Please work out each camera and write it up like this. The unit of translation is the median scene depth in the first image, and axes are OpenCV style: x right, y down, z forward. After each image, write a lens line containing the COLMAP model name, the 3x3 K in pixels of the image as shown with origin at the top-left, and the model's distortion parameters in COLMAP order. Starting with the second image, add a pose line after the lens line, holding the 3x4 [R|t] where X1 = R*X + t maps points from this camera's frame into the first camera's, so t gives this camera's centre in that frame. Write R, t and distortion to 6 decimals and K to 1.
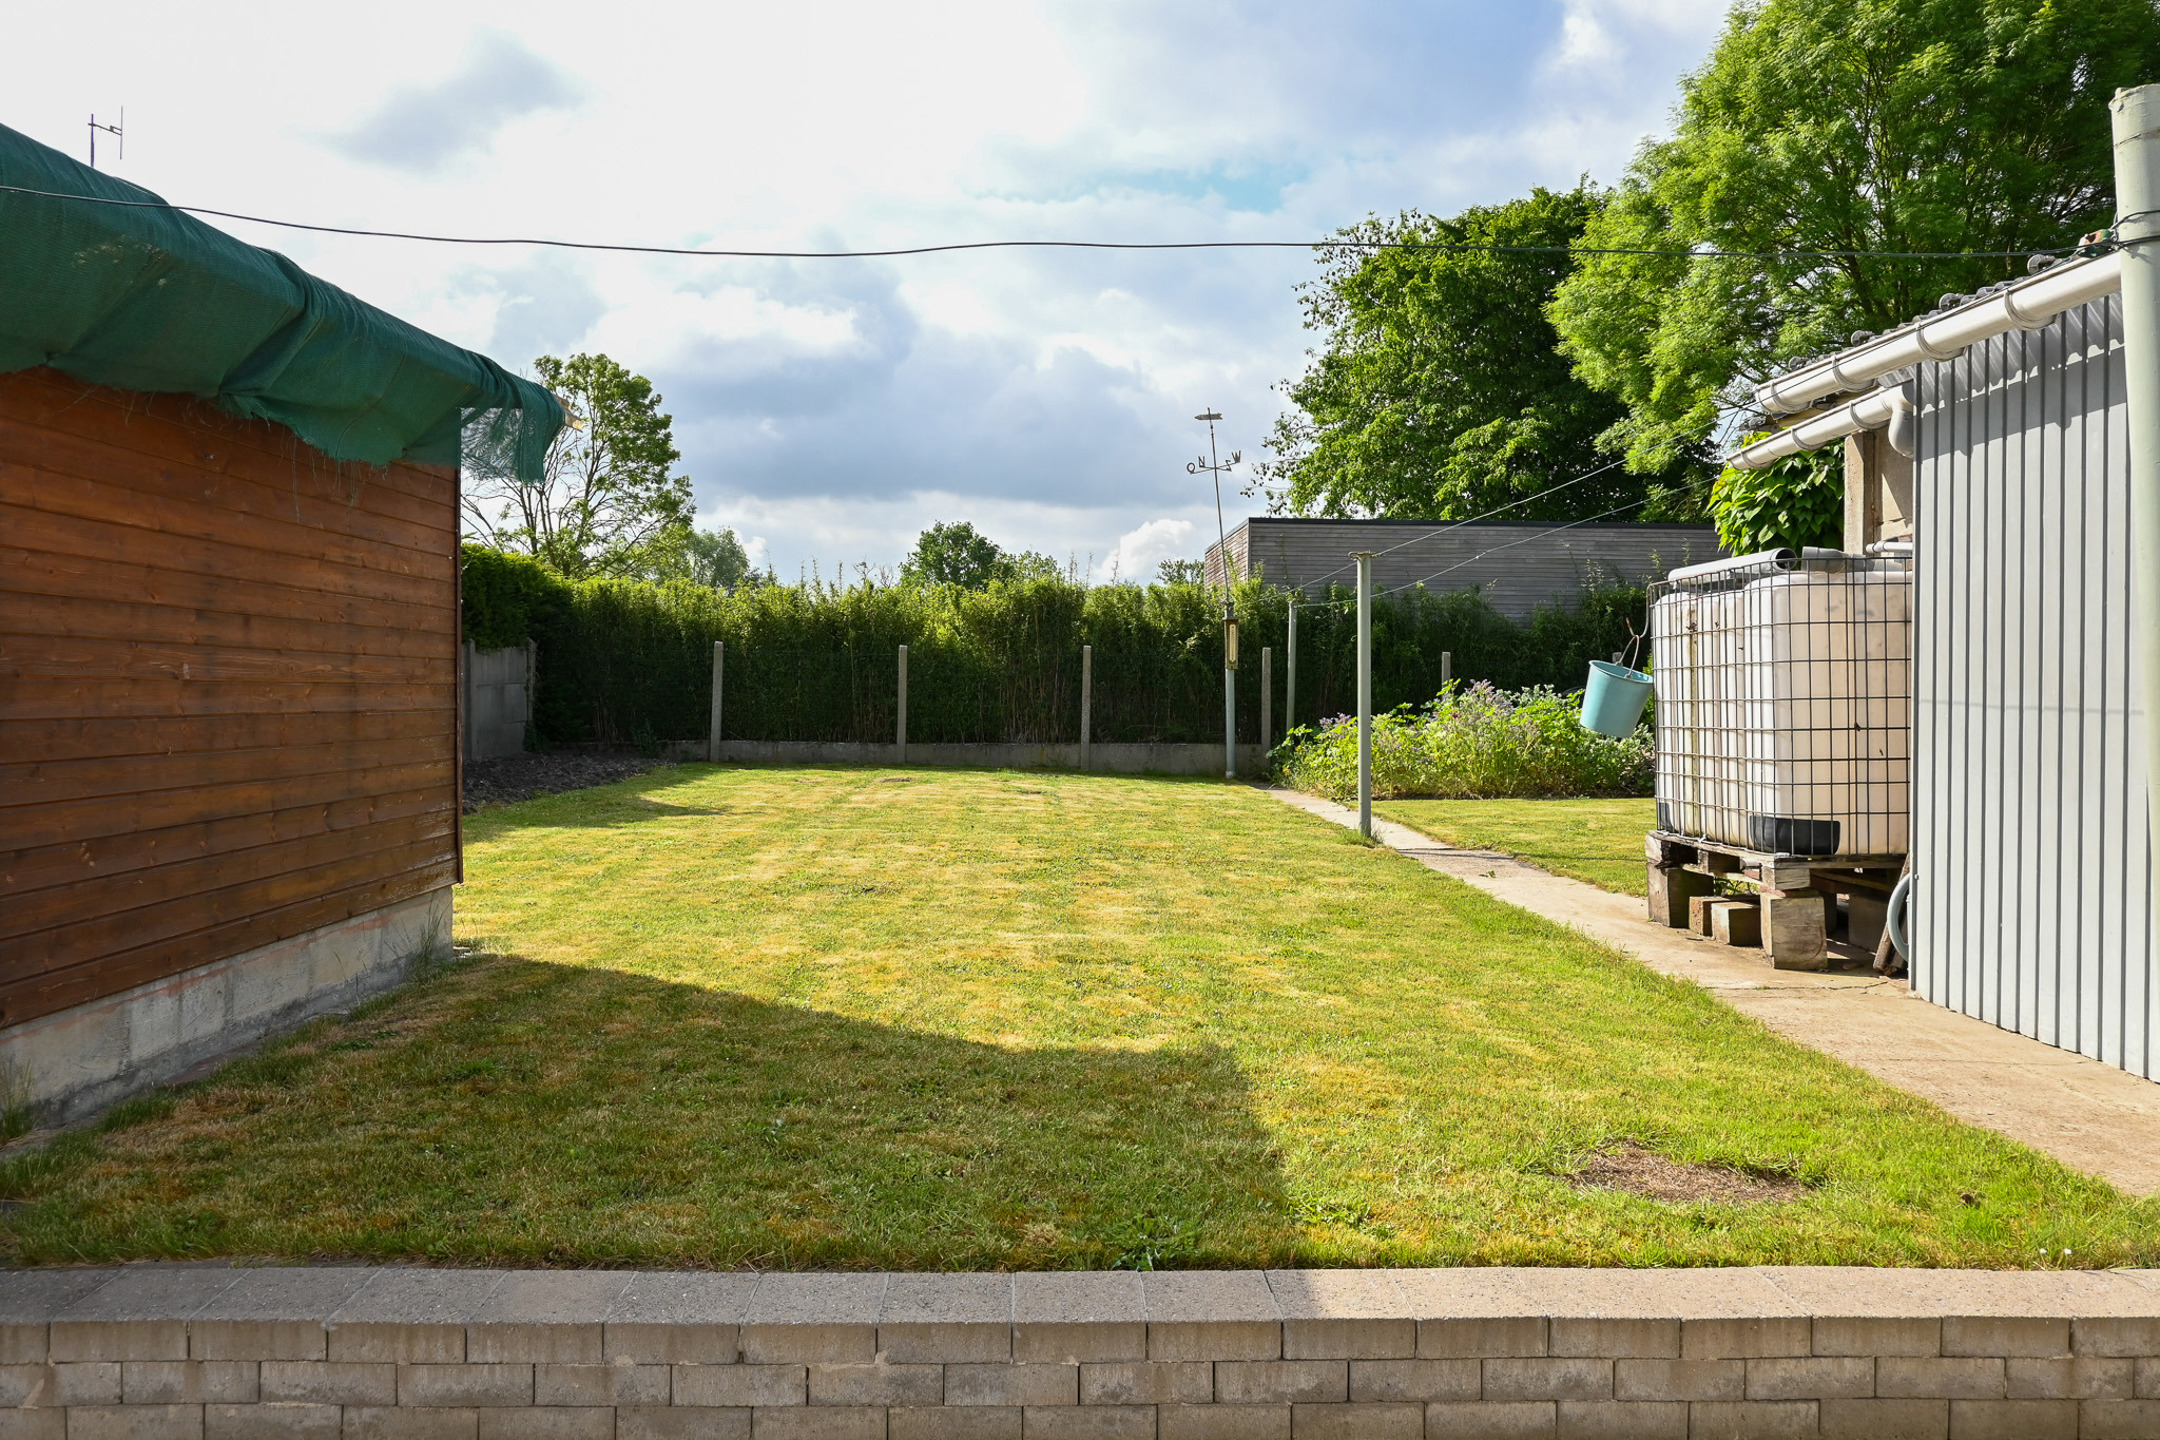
lens RADIAL K [[1622.4, 0, 1082.6], [0, 1622.4, 701.3], [0, 0, 1]] dist [0.014244, -0.013630]
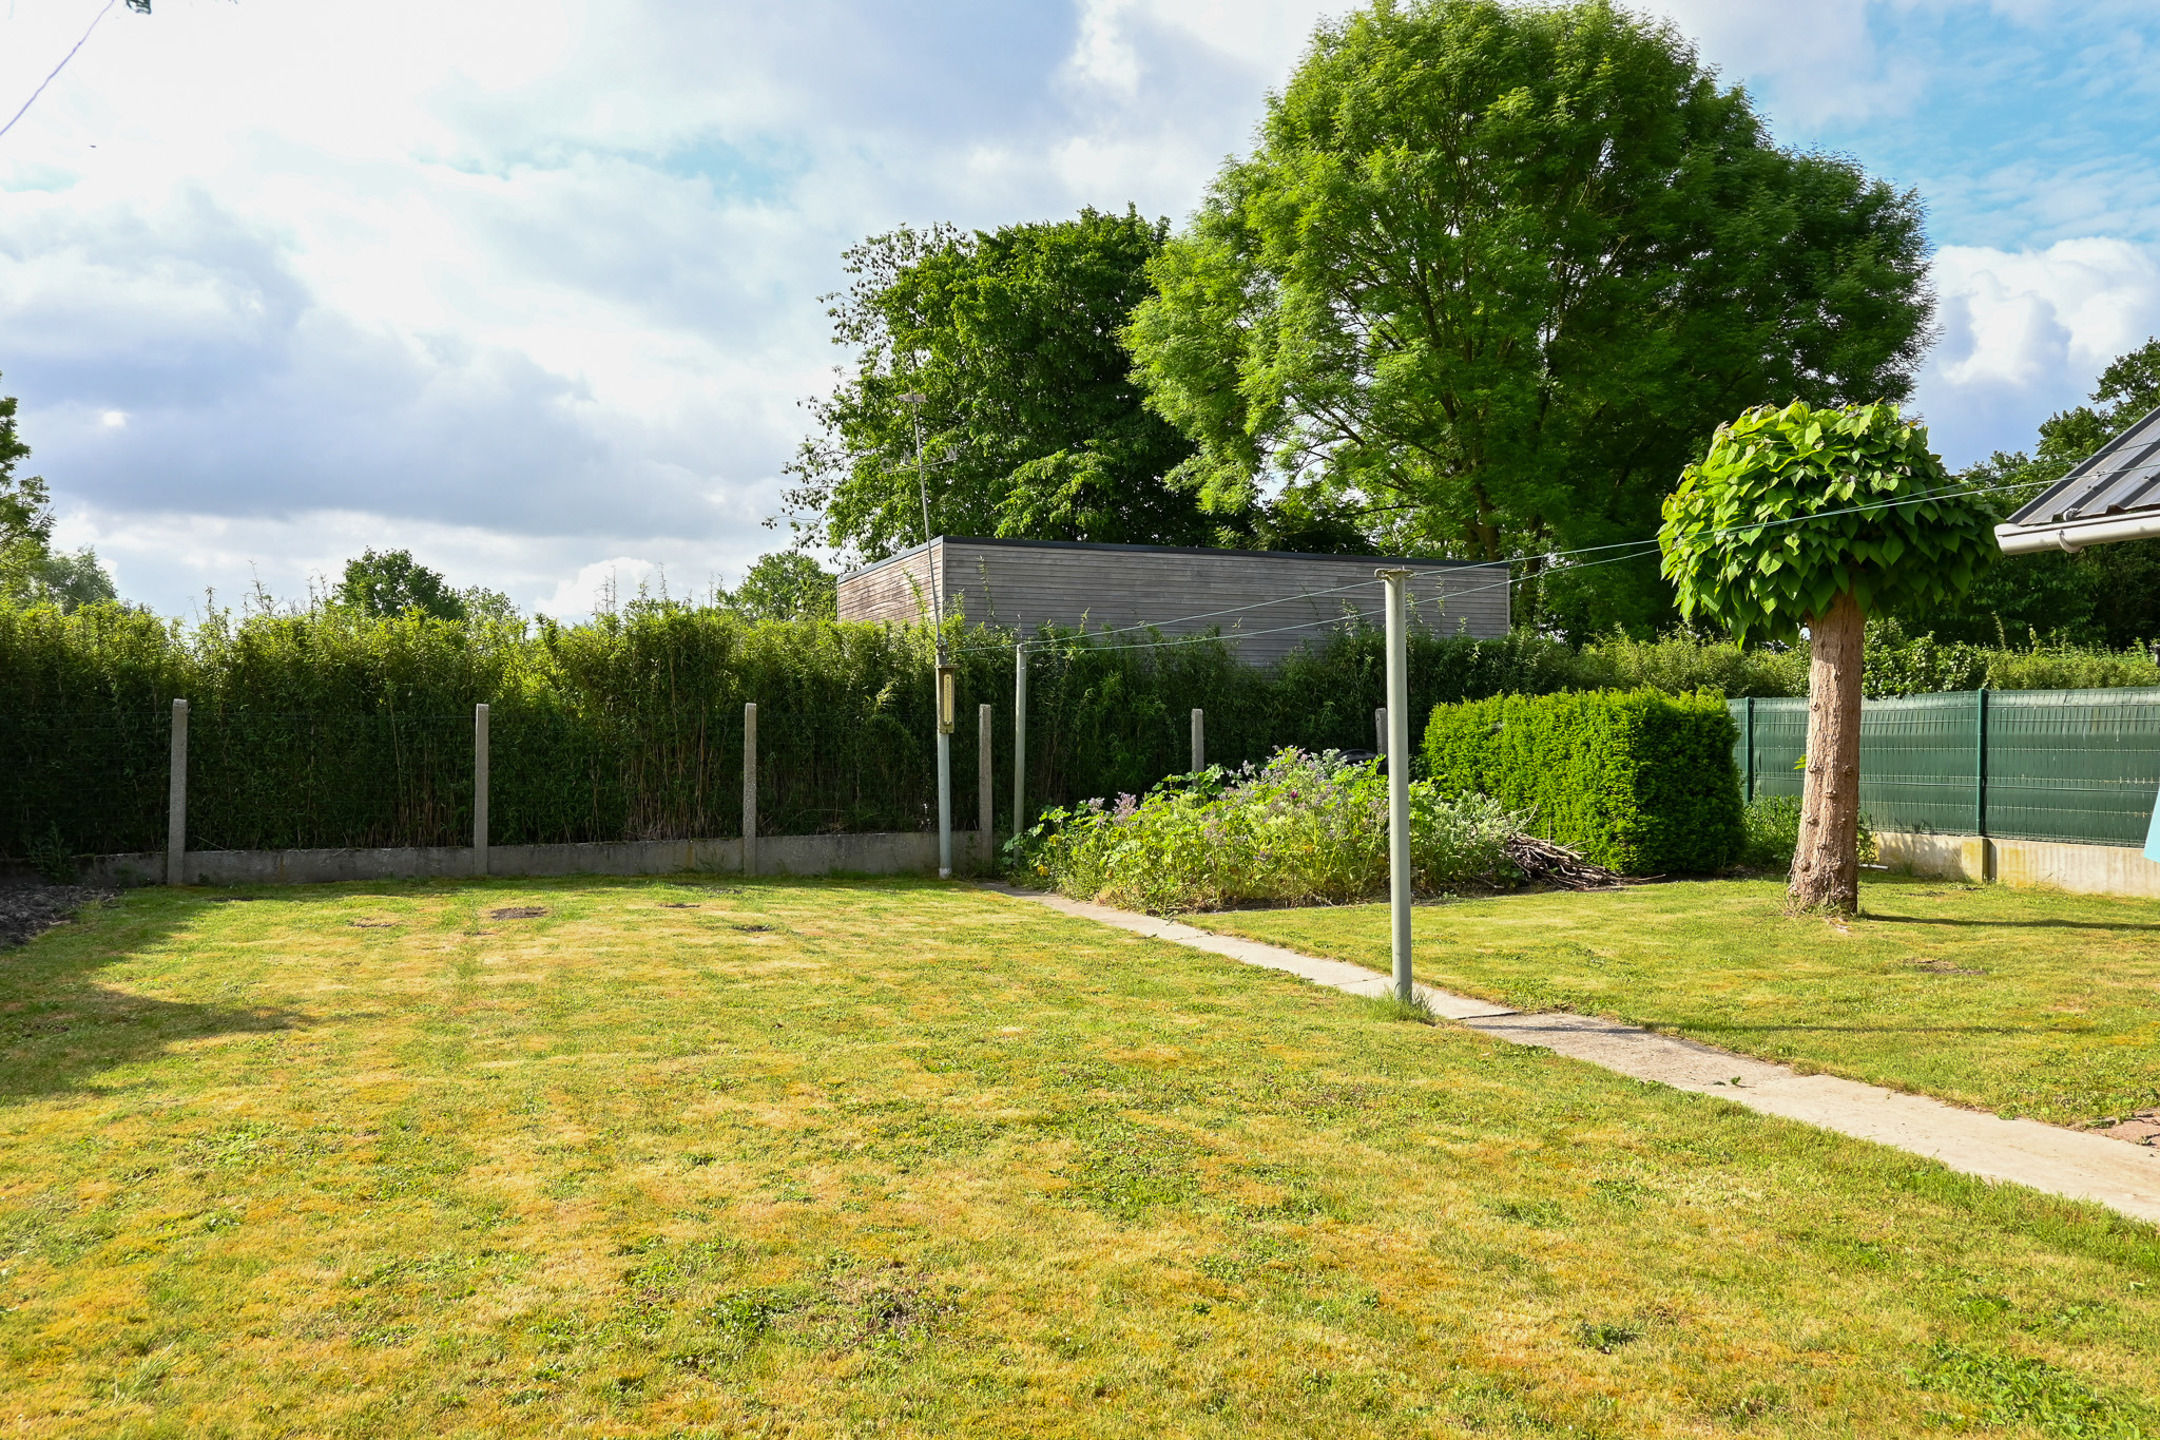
lens RADIAL K [[1622.4, 0, 1077.4], [0, 1622.4, 742.4], [0, 0, 1]] dist [0.014244, -0.013630]
pose [[0.941913, -0.011324, 0.335665, -0.055769], [0.012102, 0.999927, -0.000225, -0.007933], [-0.335638, 0.004274, 0.941981, 0.142953]]
